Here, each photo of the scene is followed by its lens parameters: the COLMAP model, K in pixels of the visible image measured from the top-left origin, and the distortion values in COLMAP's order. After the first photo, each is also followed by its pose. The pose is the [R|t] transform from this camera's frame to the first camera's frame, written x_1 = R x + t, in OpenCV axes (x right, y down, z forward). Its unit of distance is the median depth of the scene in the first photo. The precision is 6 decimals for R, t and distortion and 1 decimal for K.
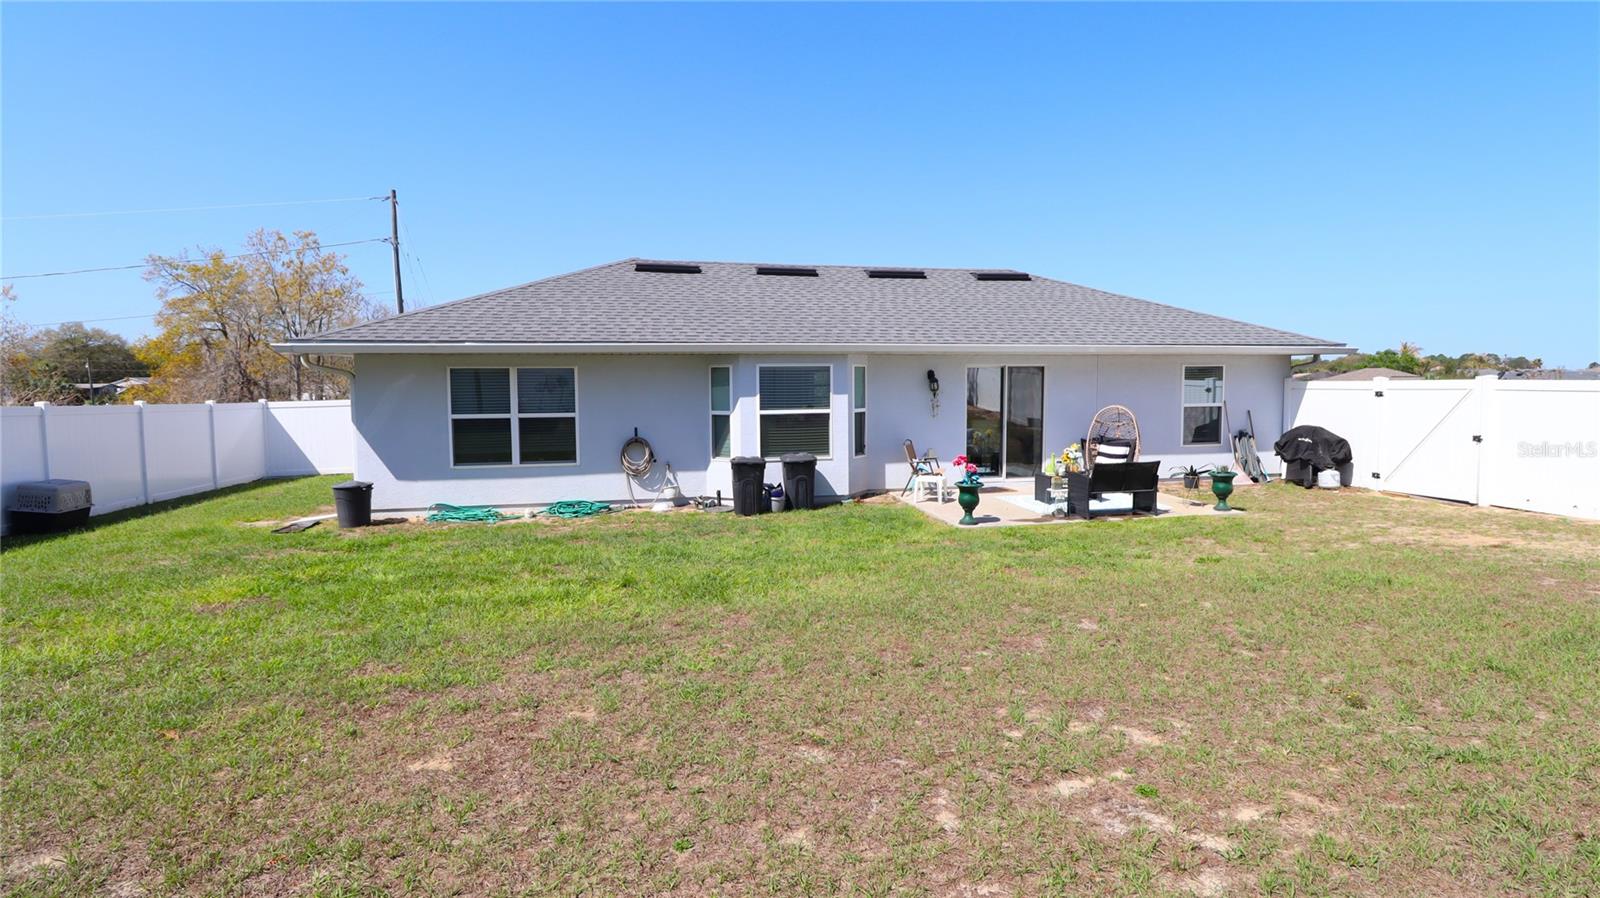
lens RADIAL K [[761.4, 0, 799.0], [0, 761.4, 438.2], [0, 0, 1]] dist [-0.004941, -0.011945]
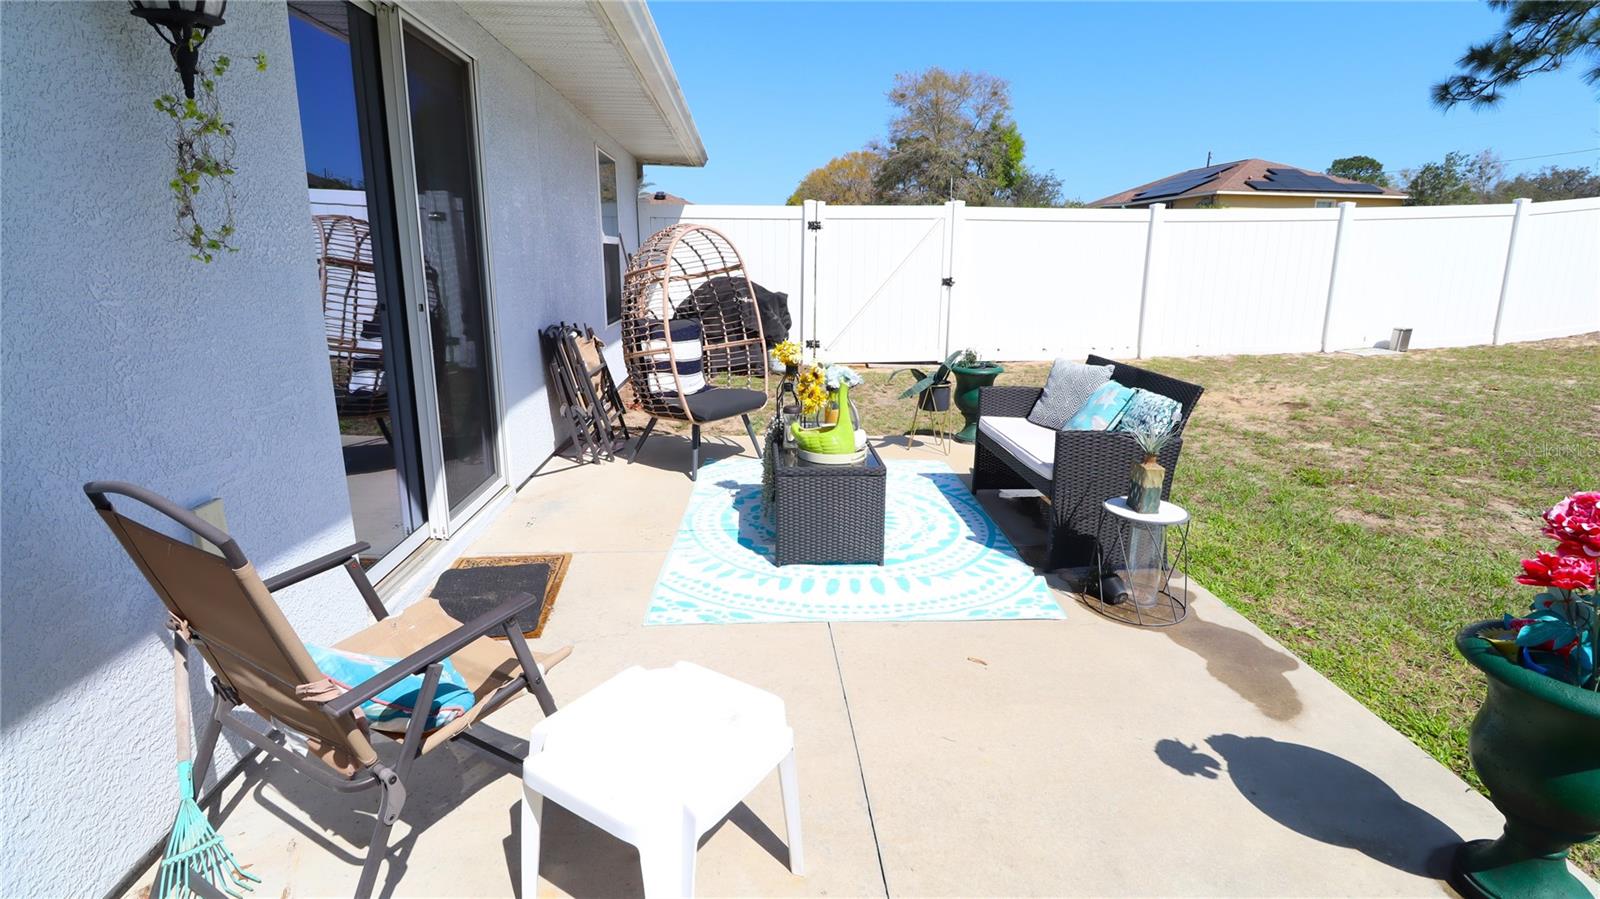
lens RADIAL K [[751.4, 0, 812.4], [0, 751.4, 431.6], [0, 0, 1]] dist [-0.001671, -0.012954]
pose [[0.119942, -0.216449, 0.968898, 0.066912], [0.063348, 0.975623, 0.210109, -0.019204], [-0.990758, 0.036177, 0.130730, 0.938527]]
